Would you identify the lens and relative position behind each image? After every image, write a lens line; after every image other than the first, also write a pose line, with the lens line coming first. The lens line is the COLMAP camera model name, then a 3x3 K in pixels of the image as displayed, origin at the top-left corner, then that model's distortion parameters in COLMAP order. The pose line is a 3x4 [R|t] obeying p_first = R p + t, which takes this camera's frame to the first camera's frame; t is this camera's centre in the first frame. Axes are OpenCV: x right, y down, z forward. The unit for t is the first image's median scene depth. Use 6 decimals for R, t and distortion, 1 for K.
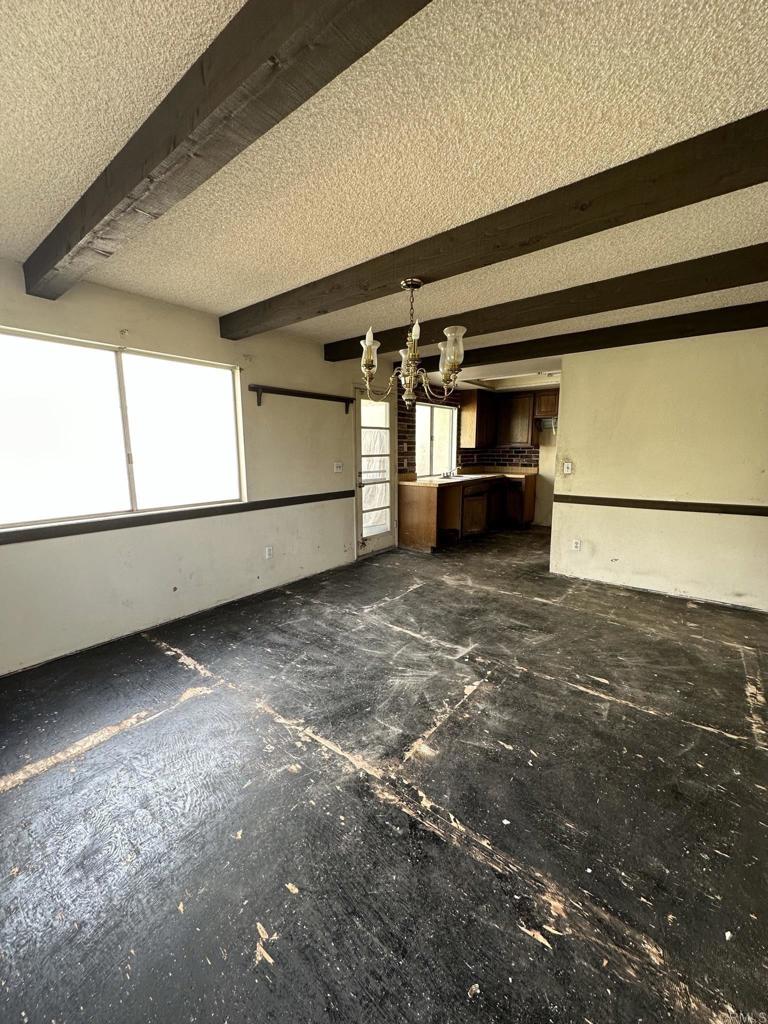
lens RADIAL K [[406.9, 0, 383.4], [0, 406.9, 510.9], [0, 0, 1]] dist [-0.001923, 0.000438]
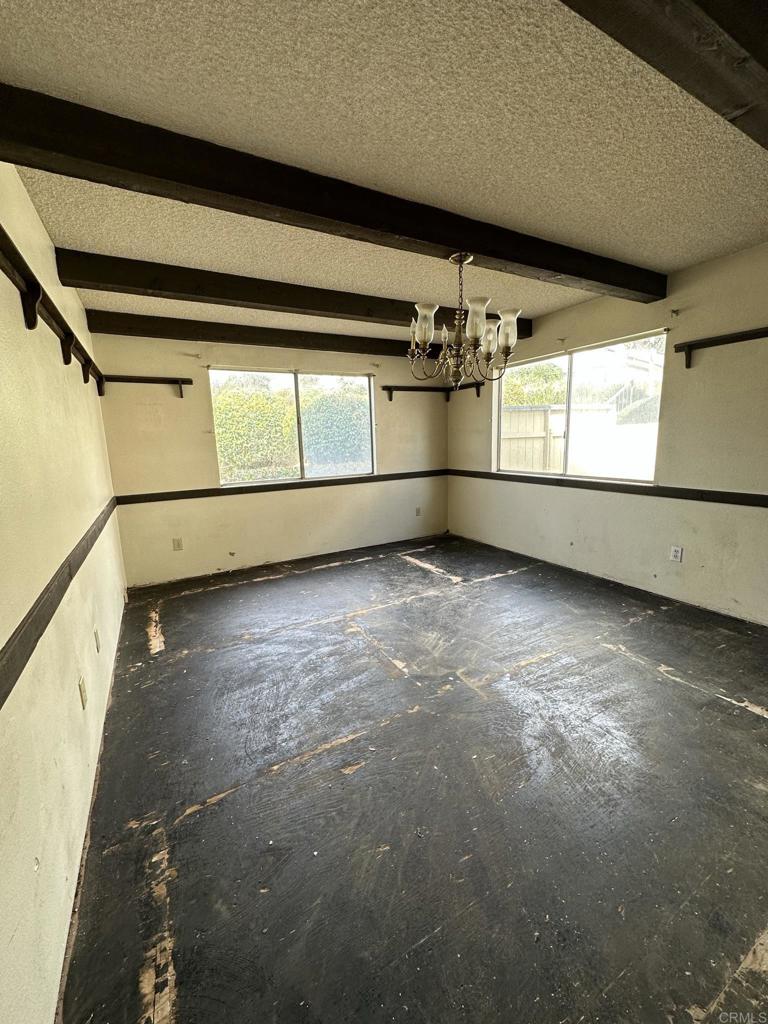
lens RADIAL K [[406.9, 0, 383.4], [0, 406.9, 510.9], [0, 0, 1]] dist [-0.001923, 0.000438]
pose [[-0.377281, 0.180820, -0.908275, 0.903930], [-0.109863, 0.965089, 0.237766, -0.148910], [0.919559, 0.189490, -0.344244, 1.023921]]
